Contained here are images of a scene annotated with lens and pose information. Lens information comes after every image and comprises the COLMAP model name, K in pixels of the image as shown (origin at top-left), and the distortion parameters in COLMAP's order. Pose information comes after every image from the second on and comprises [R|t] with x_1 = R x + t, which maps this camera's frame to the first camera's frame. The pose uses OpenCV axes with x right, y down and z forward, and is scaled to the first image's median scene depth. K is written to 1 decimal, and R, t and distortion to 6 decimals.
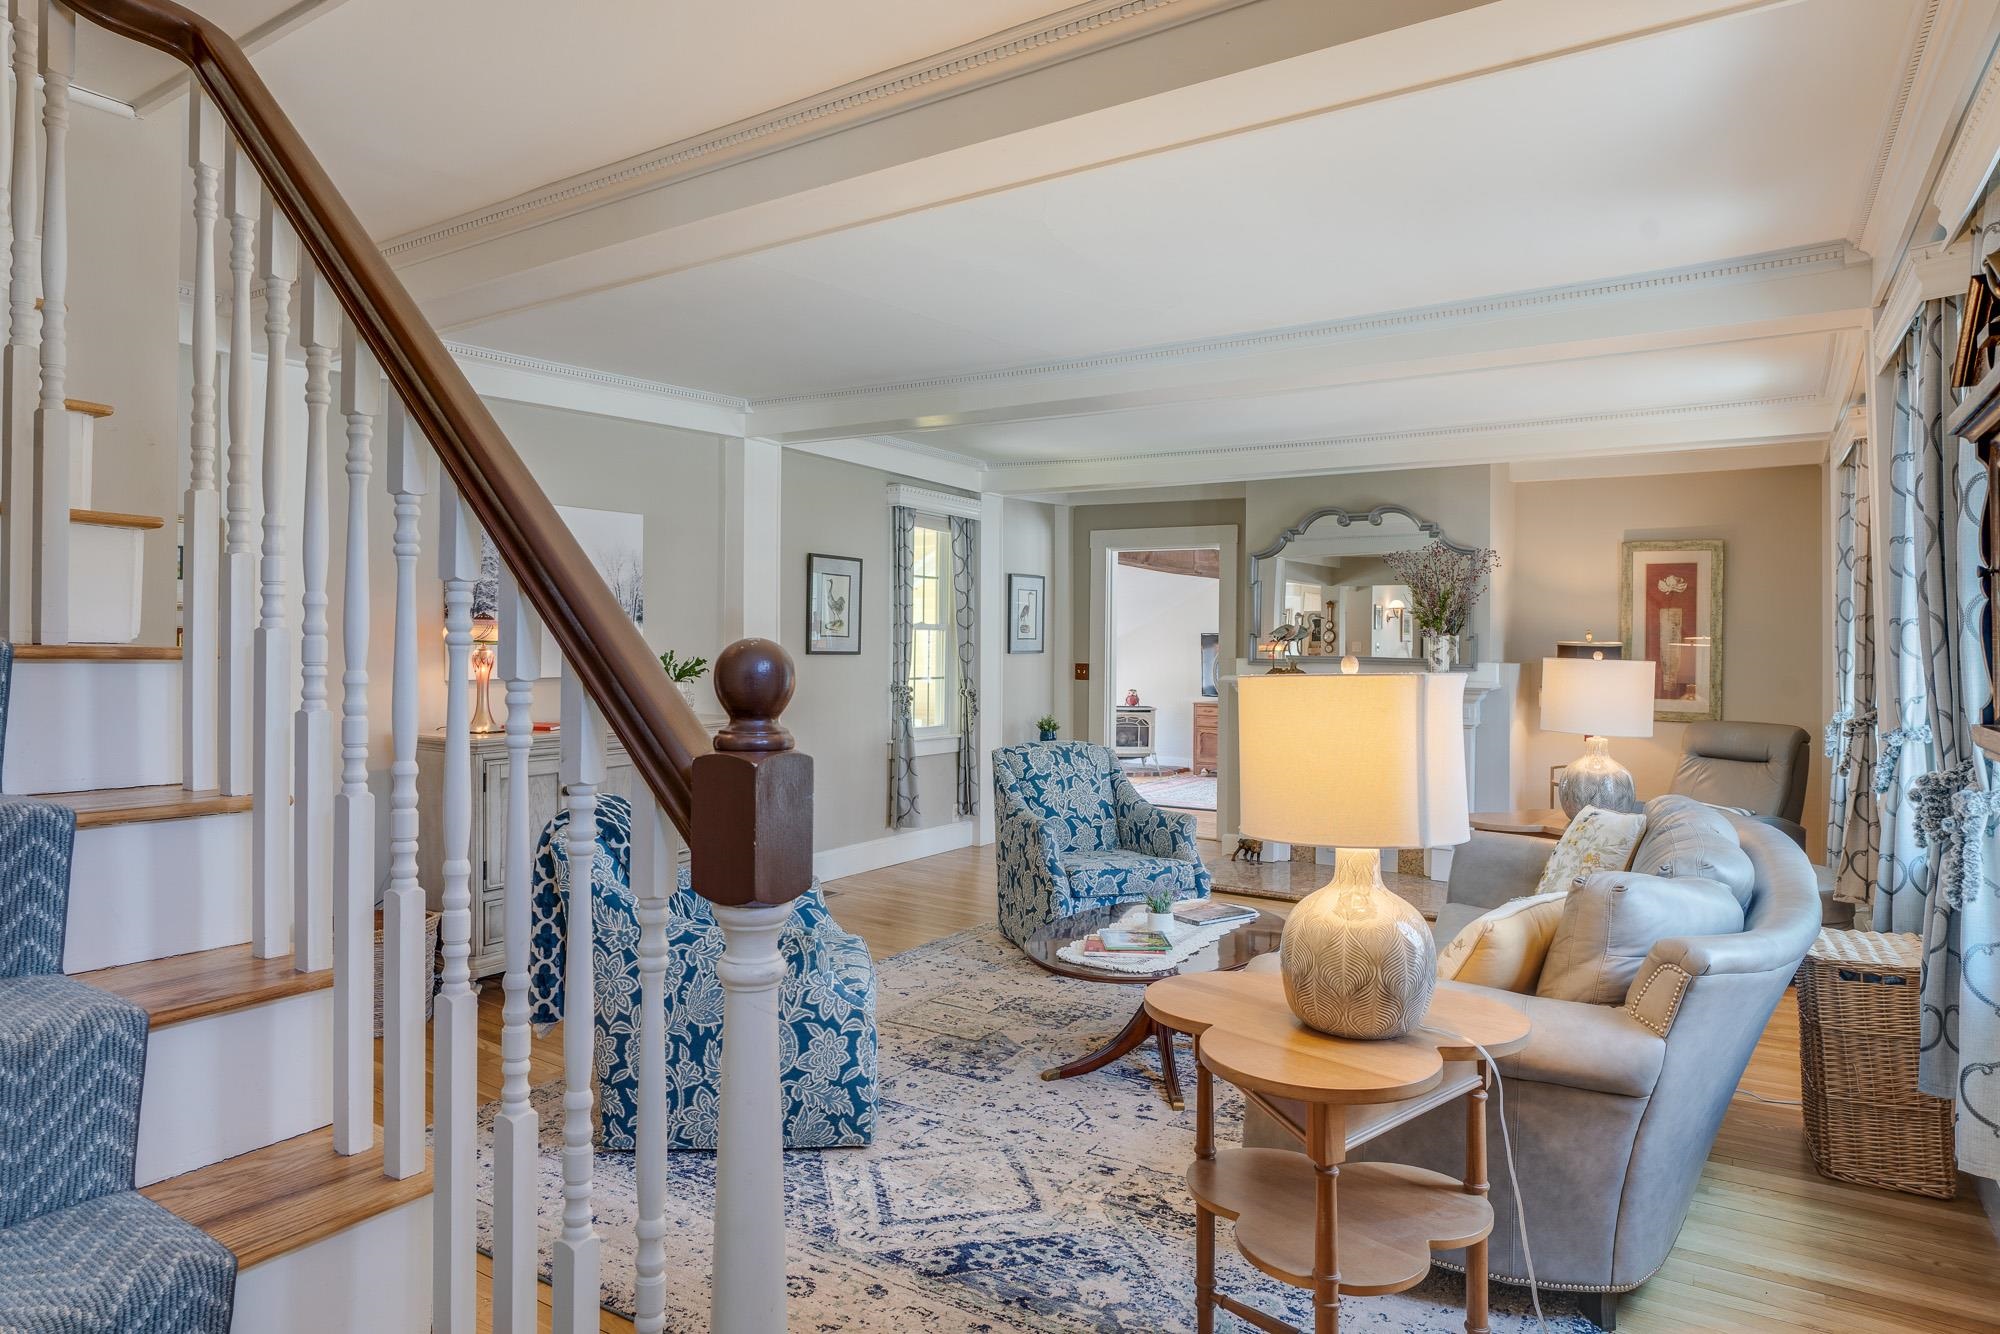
lens RADIAL K [[1157.1, 0, 977.5], [0, 1157.1, 595.8], [0, 0, 1]] dist [-0.002168, 0.001322]
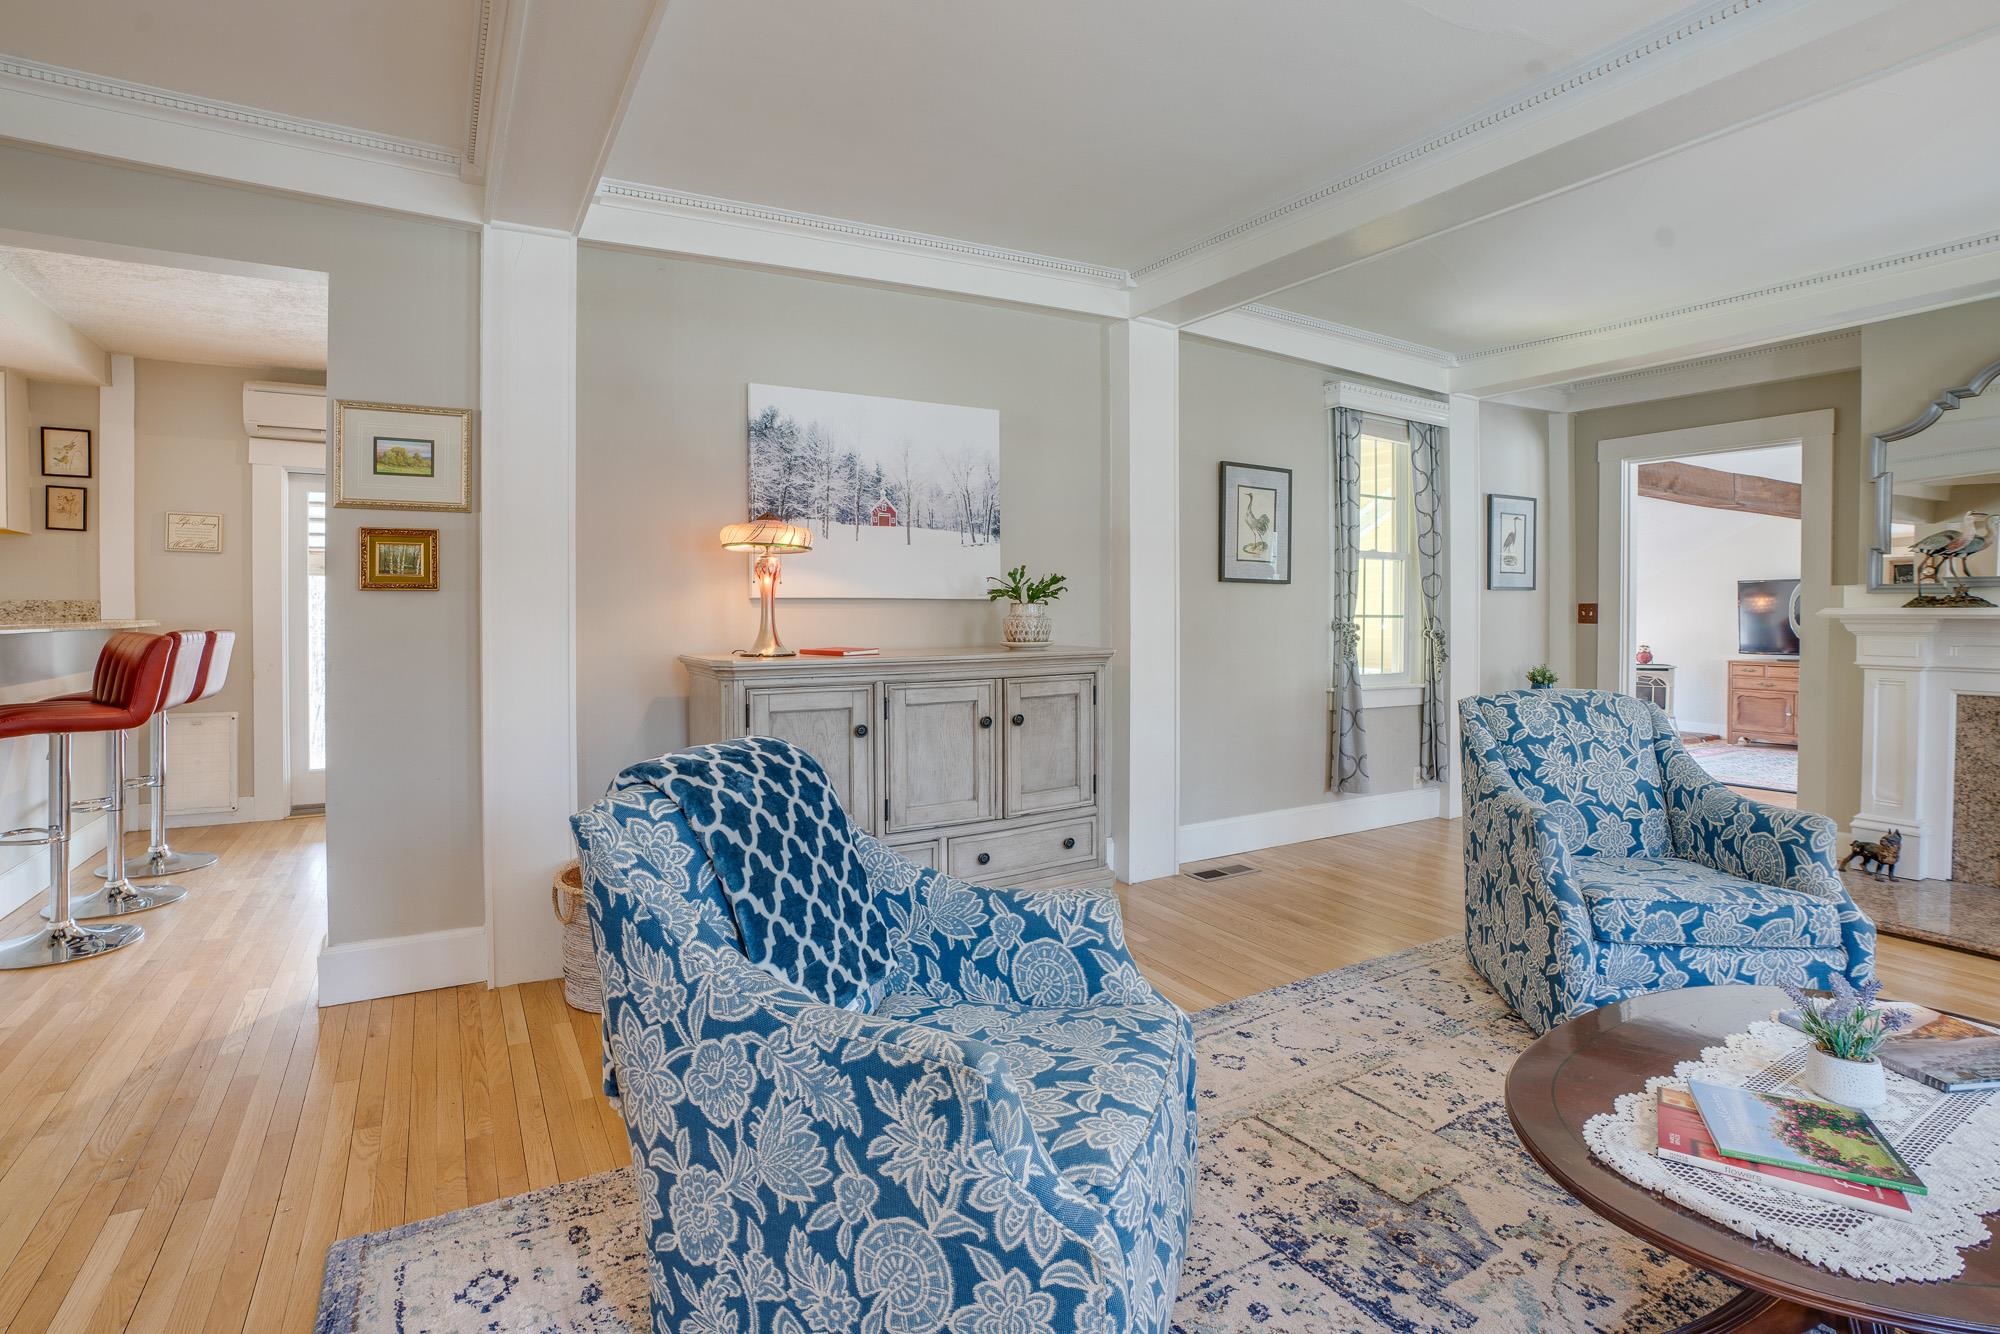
lens RADIAL K [[967.7, 0, 967.3], [0, 967.7, 625.2], [0, 0, 1]] dist [-0.067740, 0.025754]
pose [[0.887409, -0.003793, -0.460966, 0.014743], [0.028040, 0.998559, 0.045763, 0.054754], [0.460128, -0.053536, 0.886237, 0.361966]]
